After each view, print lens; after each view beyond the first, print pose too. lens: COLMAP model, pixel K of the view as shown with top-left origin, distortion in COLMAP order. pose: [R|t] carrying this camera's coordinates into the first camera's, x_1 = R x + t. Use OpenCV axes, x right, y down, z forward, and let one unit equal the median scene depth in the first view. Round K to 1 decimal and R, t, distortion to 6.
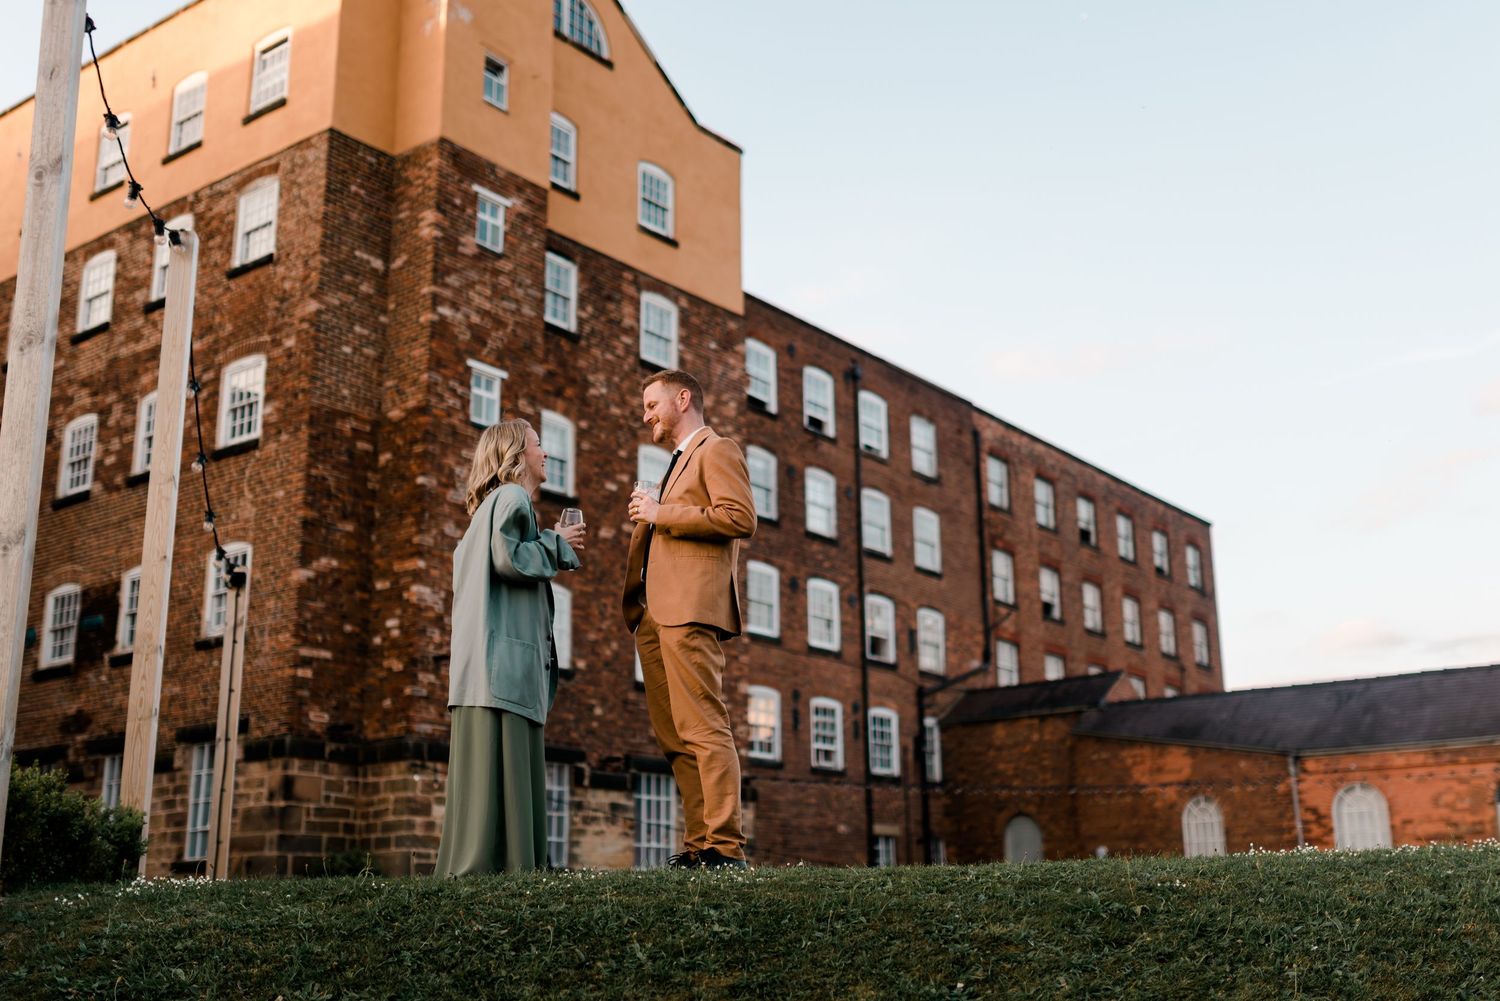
lens RADIAL K [[1612.5, 0, 750.0], [0, 1612.5, 500.5], [0, 0, 1]] dist [0.005039, 0.008904]
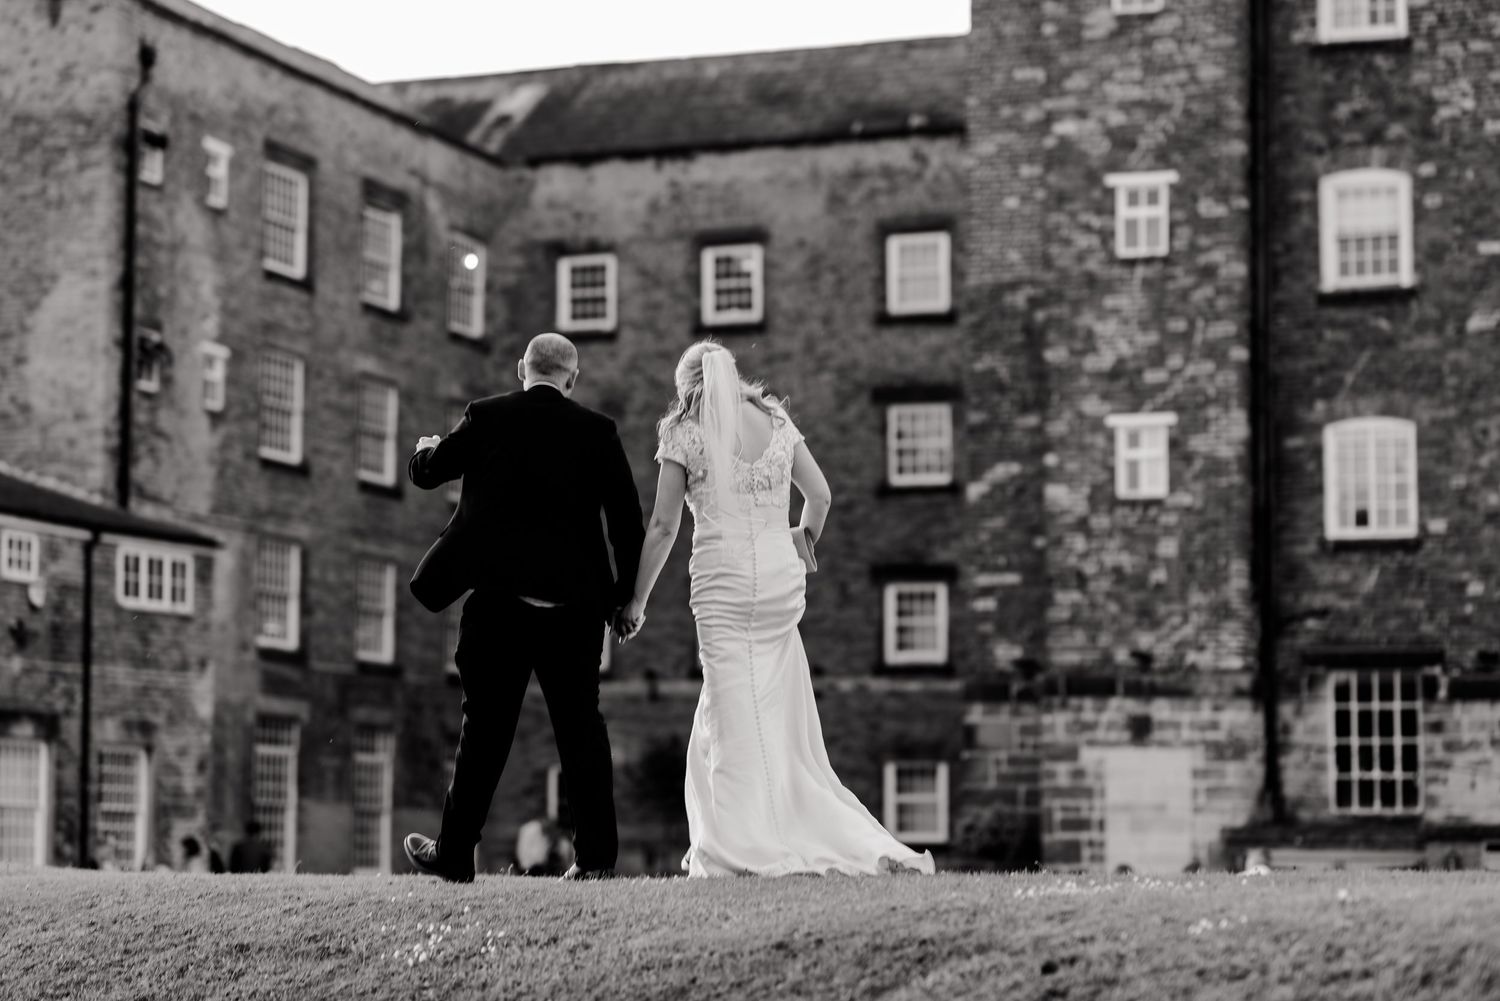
lens RADIAL K [[3701.6, 0, 750.0], [0, 3701.6, 500.5], [0, 0, 1]] dist [0.051699, -0.325606]
pose [[0.294510, -0.089705, -0.951429, 1.466184], [0.240198, 0.970572, -0.017157, 0.052511], [0.924970, -0.223479, 0.307390, 0.265181]]
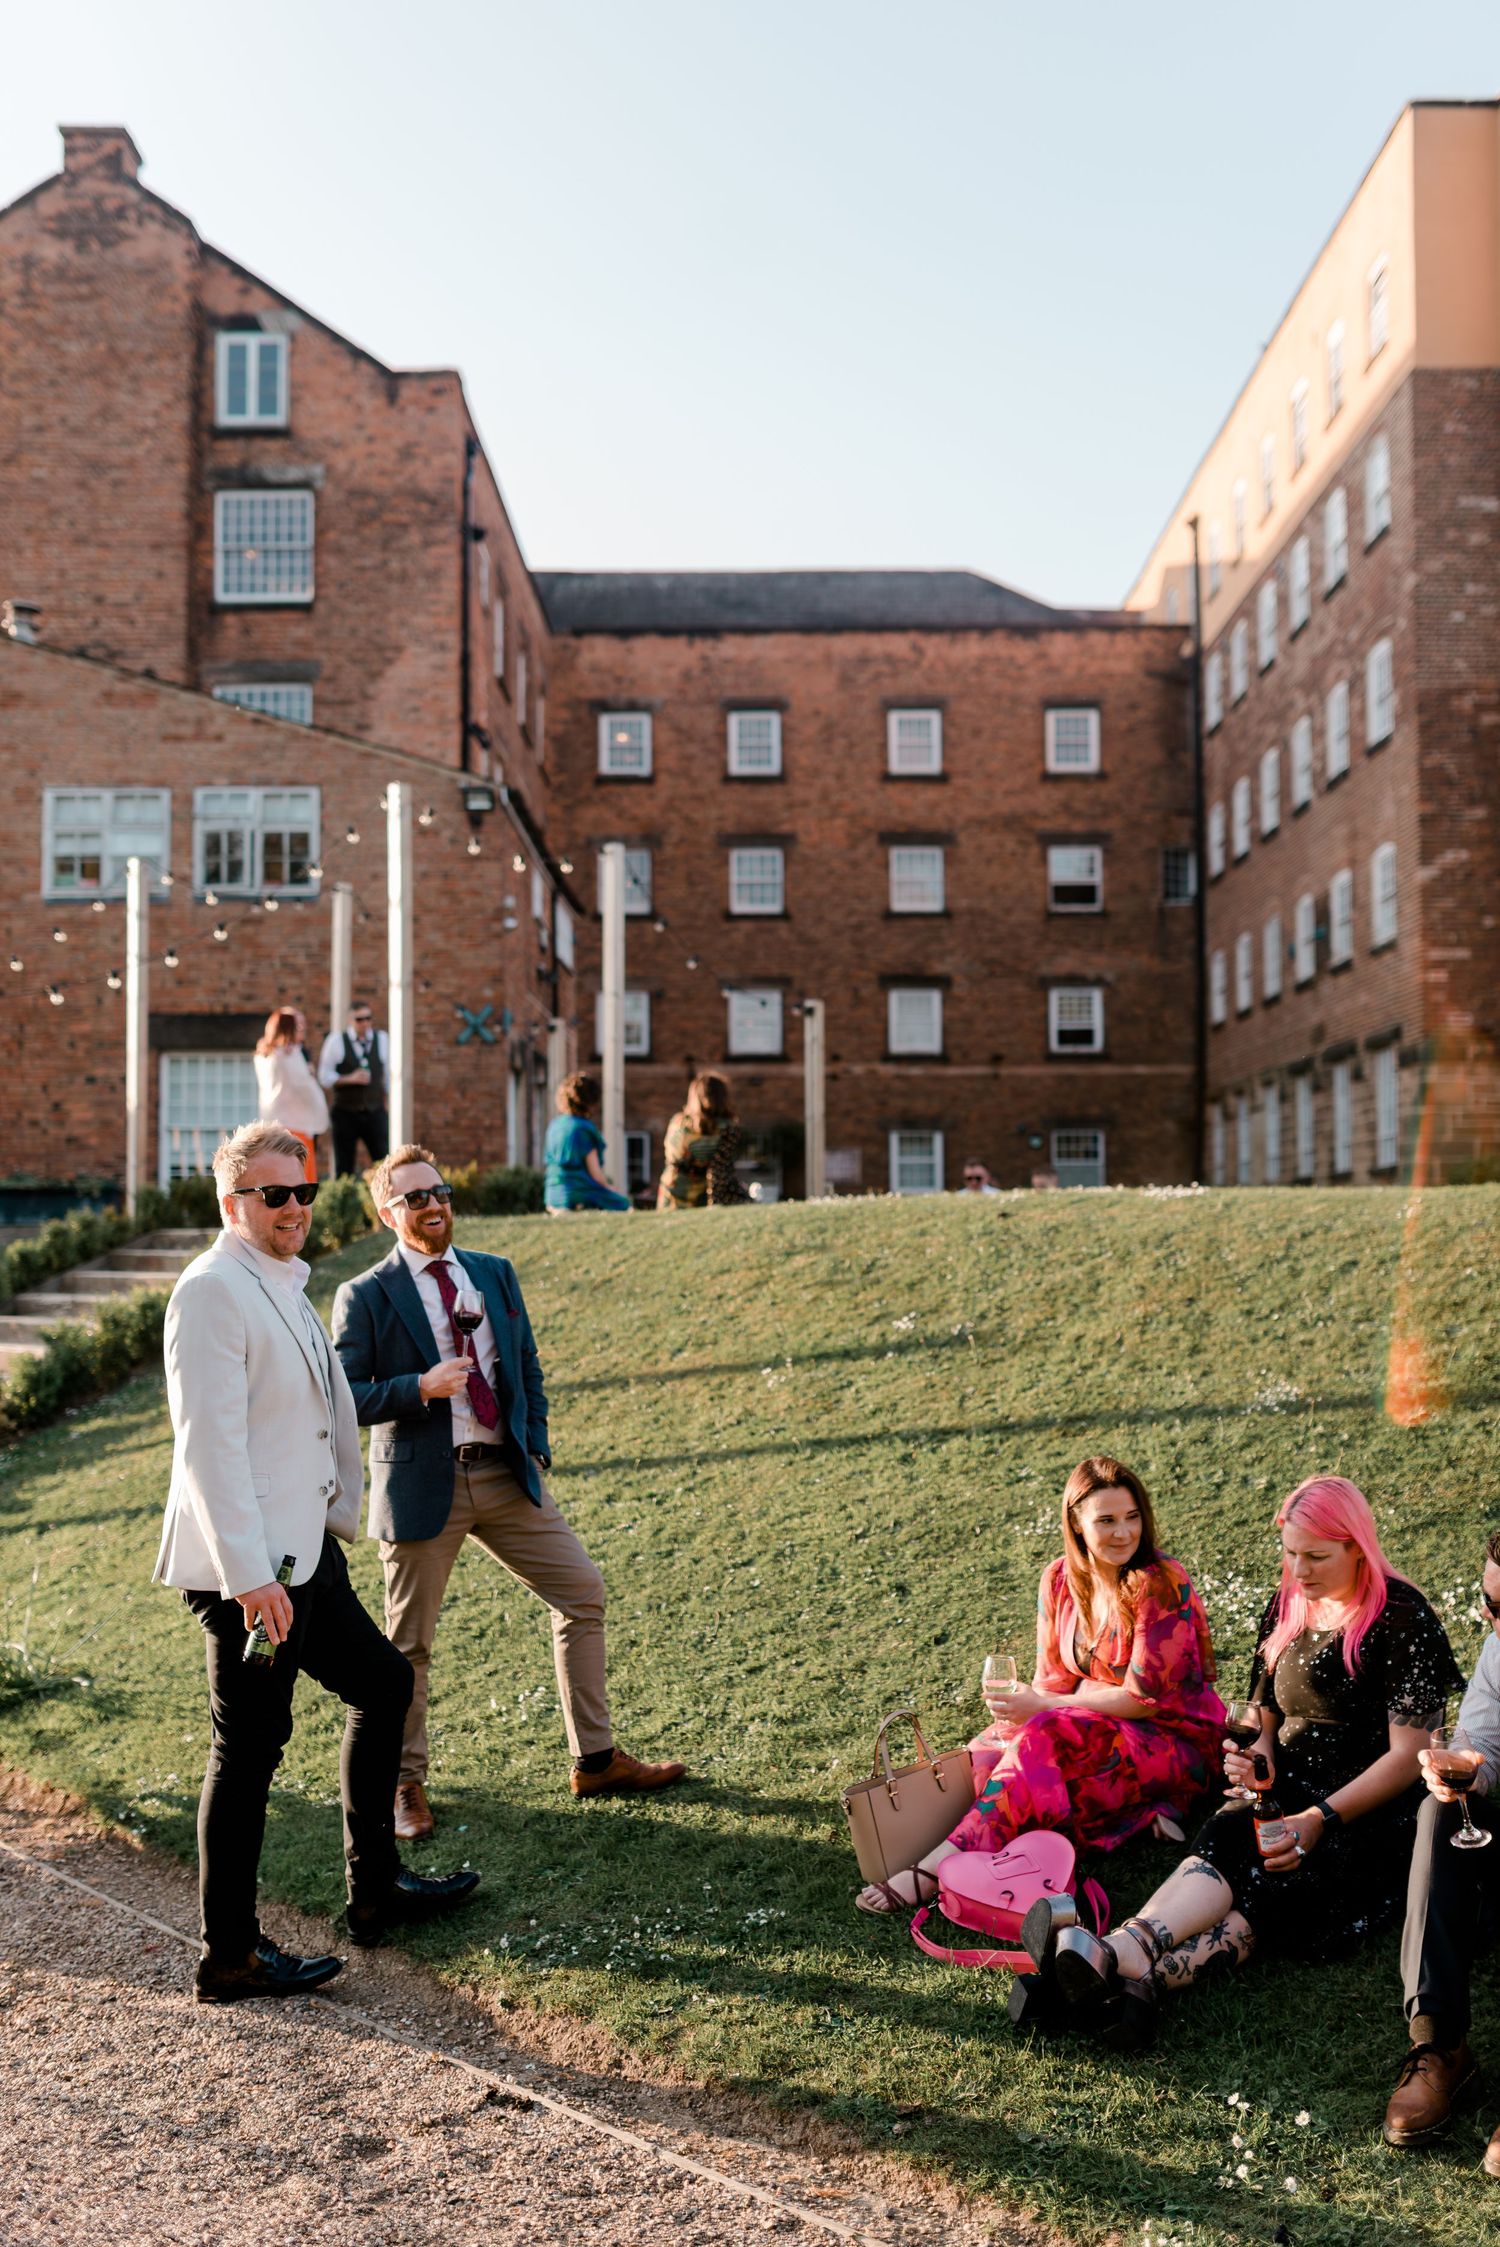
lens RADIAL K [[2098.2, 0, 750.0], [0, 2098.2, 1123.5], [0, 0, 1]] dist [0.005064, -0.001830]
pose [[0.613116, -0.033718, -0.789273, 0.425315], [0.202334, 0.972466, 0.115632, -0.032949], [0.763643, -0.230593, 0.603056, -0.082449]]
